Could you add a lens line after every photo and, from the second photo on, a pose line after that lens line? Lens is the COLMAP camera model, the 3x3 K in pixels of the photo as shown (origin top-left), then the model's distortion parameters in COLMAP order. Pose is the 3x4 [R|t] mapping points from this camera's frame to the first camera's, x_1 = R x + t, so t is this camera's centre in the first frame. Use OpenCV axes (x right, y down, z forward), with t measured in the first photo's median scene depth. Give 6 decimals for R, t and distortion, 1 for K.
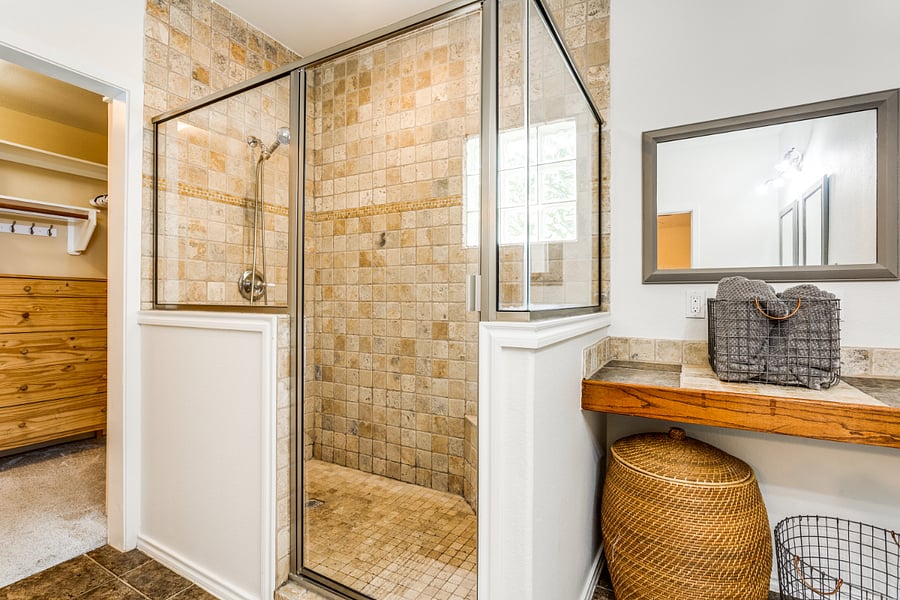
lens RADIAL K [[425.5, 0, 444.2], [0, 425.5, 297.4], [0, 0, 1]] dist [-0.003798, -0.000280]
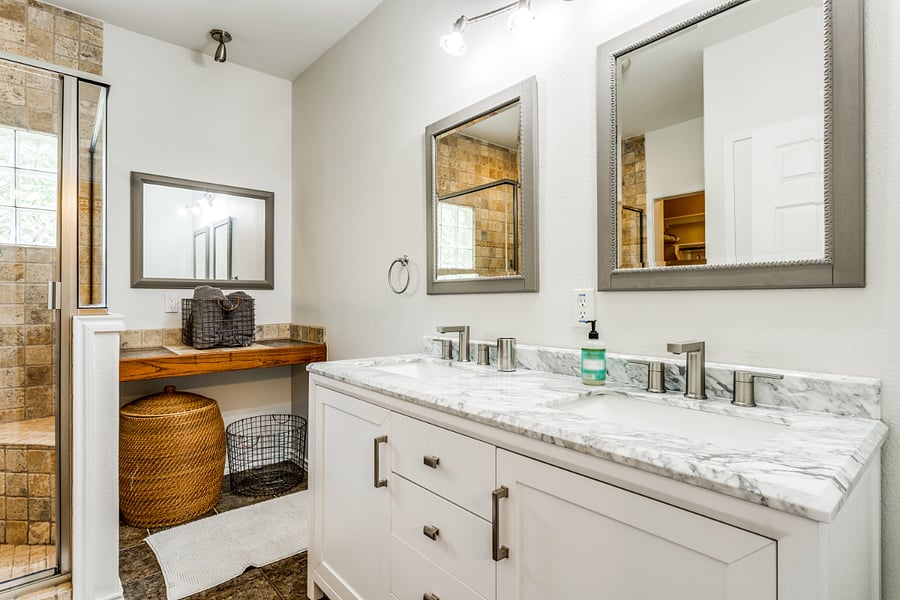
lens RADIAL K [[425.5, 0, 444.2], [0, 425.5, 297.4], [0, 0, 1]] dist [-0.003798, -0.000280]
pose [[0.319889, -0.001121, 0.947454, -0.604097], [0.001433, 0.999999, 0.000699, -0.002752], [-0.947454, 0.001134, 0.319890, -0.423240]]
